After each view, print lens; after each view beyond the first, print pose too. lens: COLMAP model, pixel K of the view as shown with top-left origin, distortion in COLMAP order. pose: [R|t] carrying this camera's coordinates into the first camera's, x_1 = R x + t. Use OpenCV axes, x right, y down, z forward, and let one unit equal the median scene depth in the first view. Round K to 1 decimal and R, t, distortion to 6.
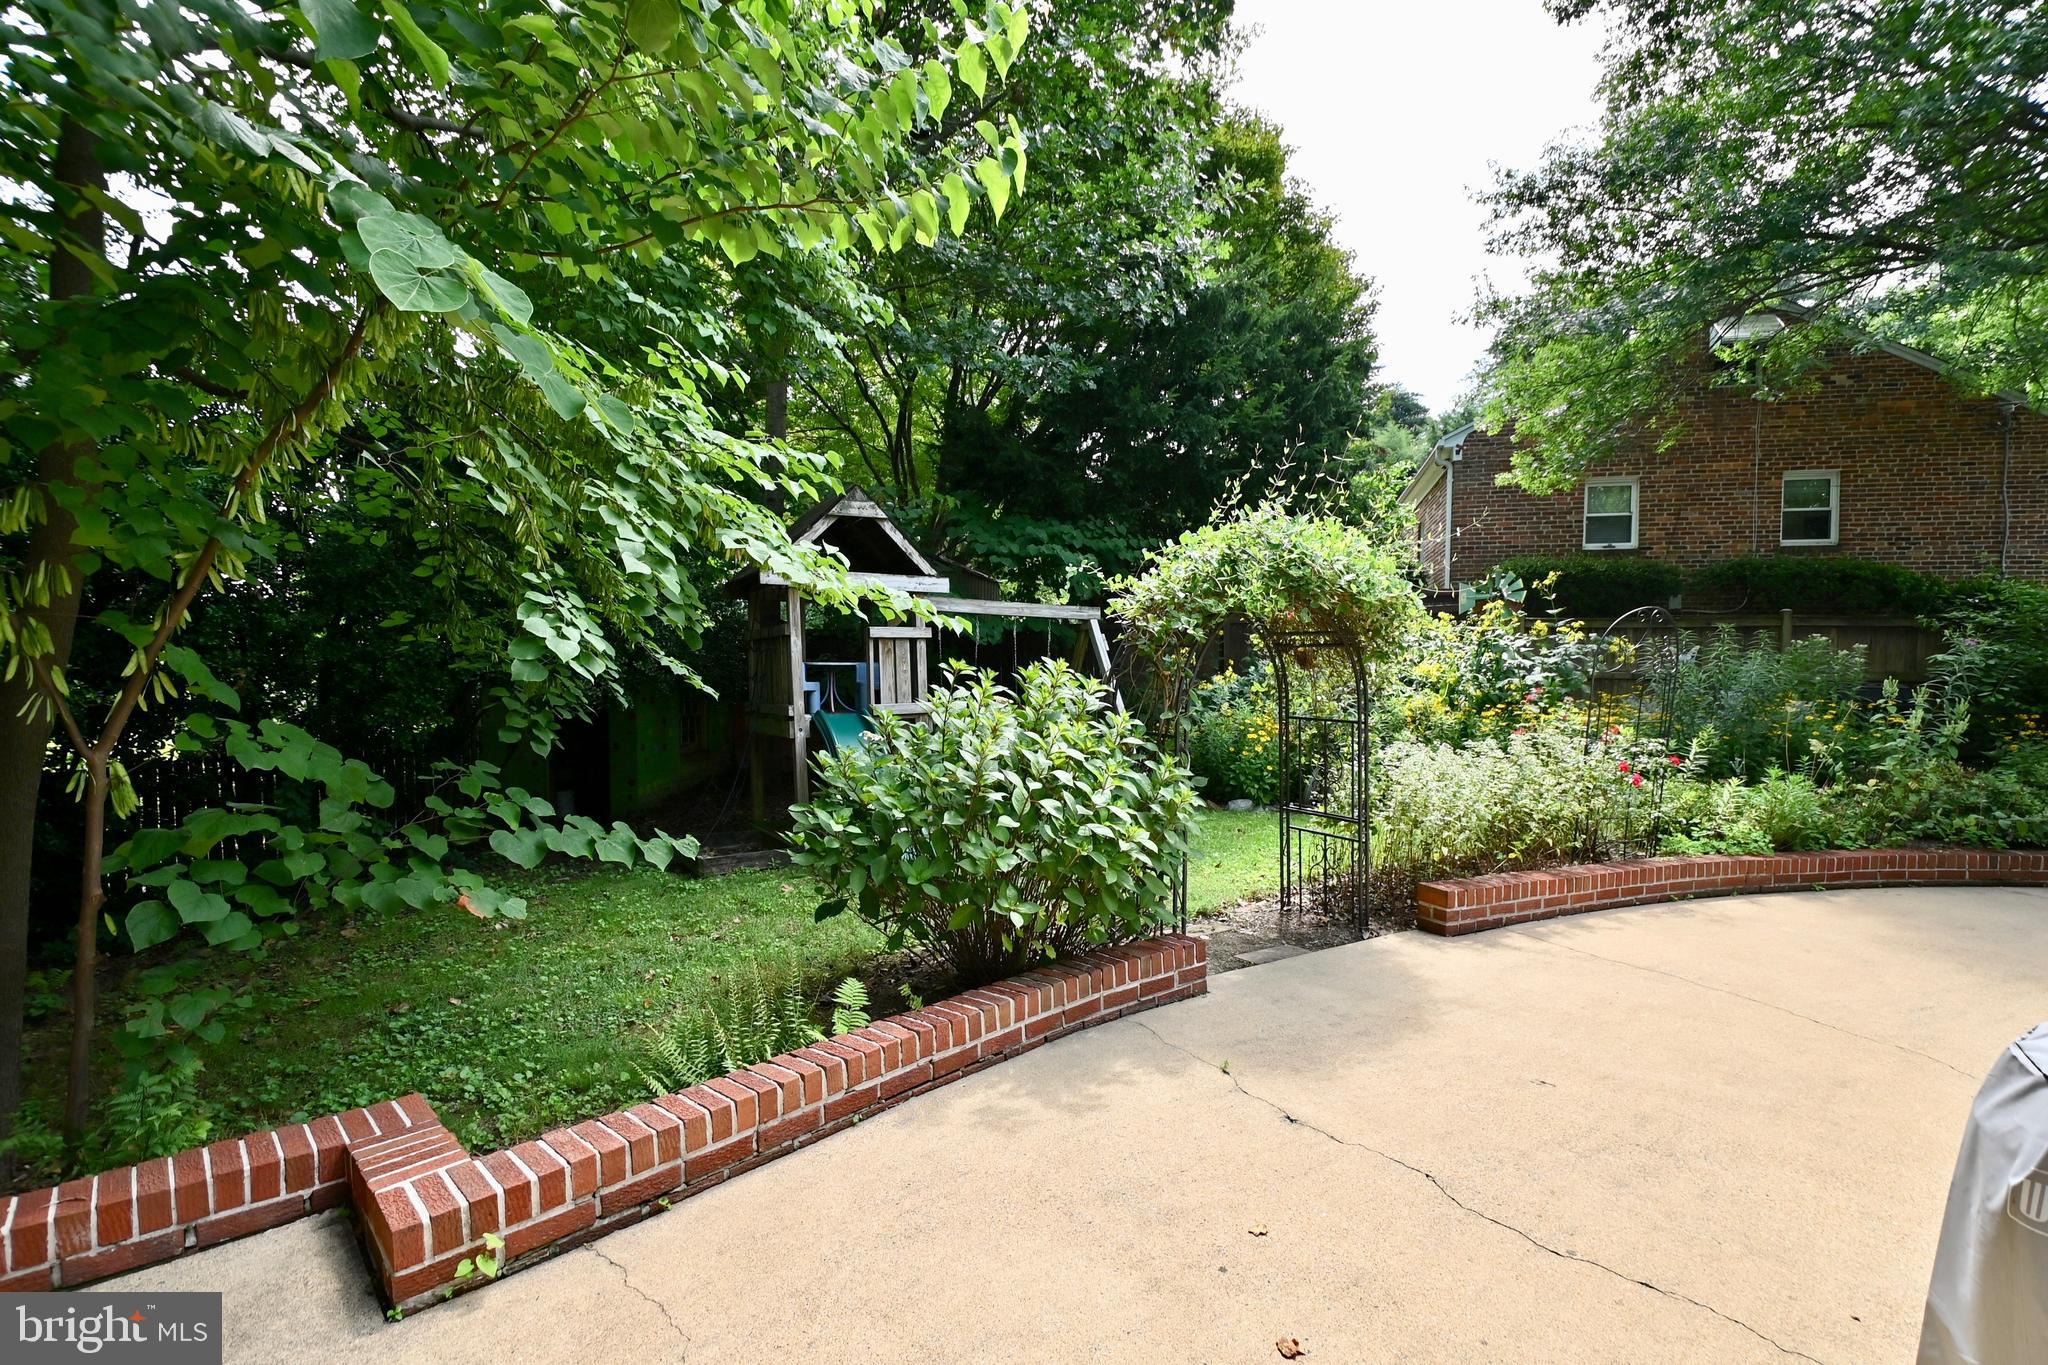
lens RADIAL K [[893.5, 0, 1064.8], [0, 893.5, 707.6], [0, 0, 1]] dist [-0.000964, -0.011533]
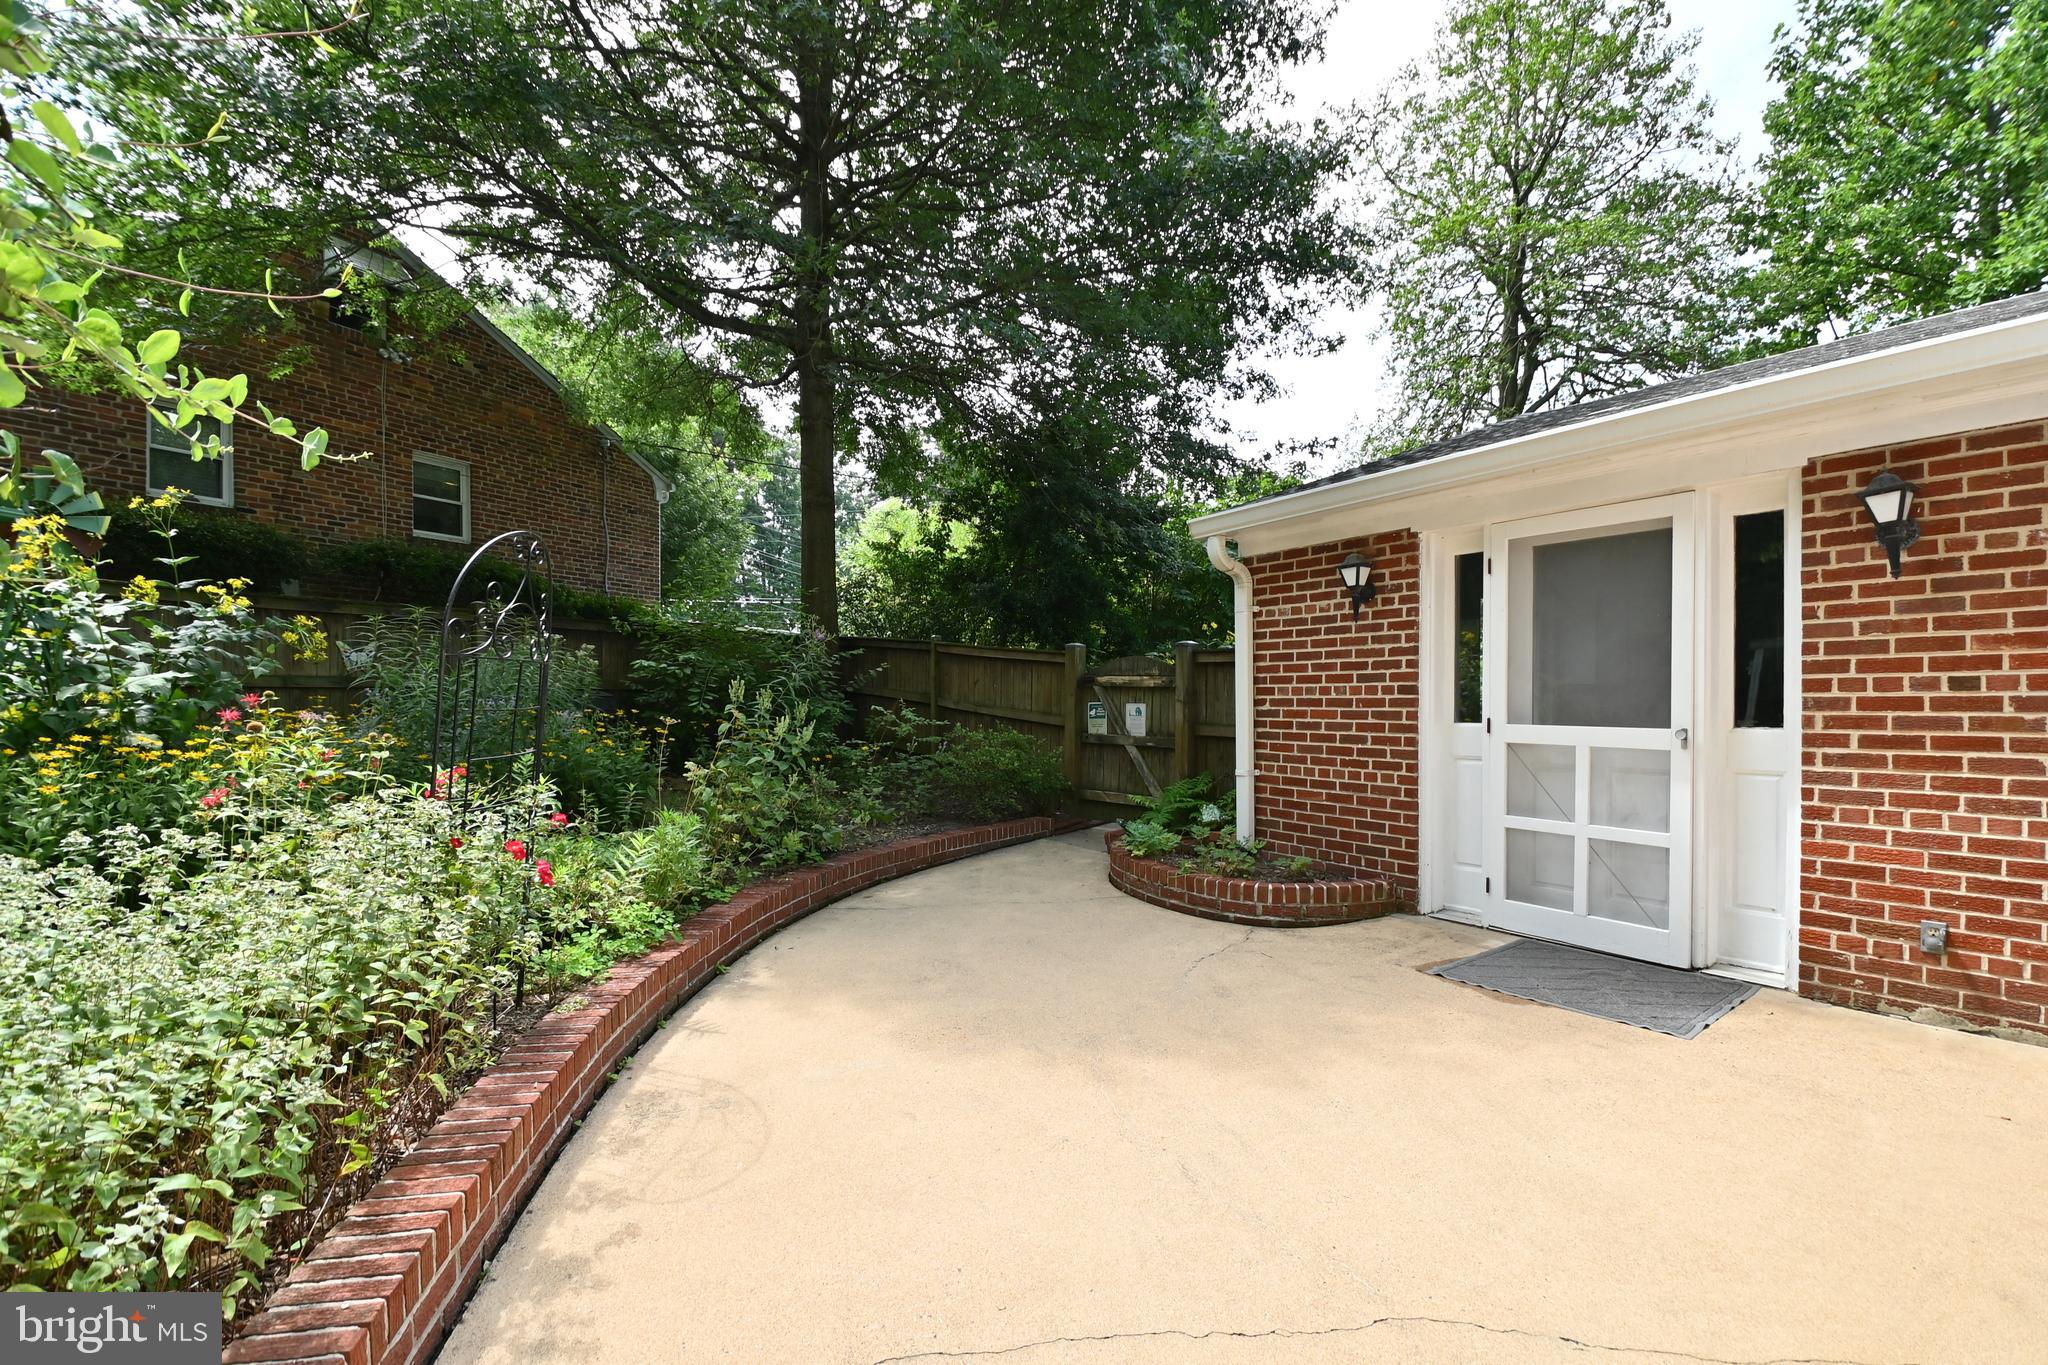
lens RADIAL K [[892.5, 0, 1025.7], [0, 892.5, 714.3], [0, 0, 1]] dist [0.000451, -0.014328]
pose [[0.212979, -0.028404, 0.976644, 0.129483], [0.038772, 0.999036, 0.020600, -0.004352], [-0.976287, 0.033479, 0.213875, 0.378755]]
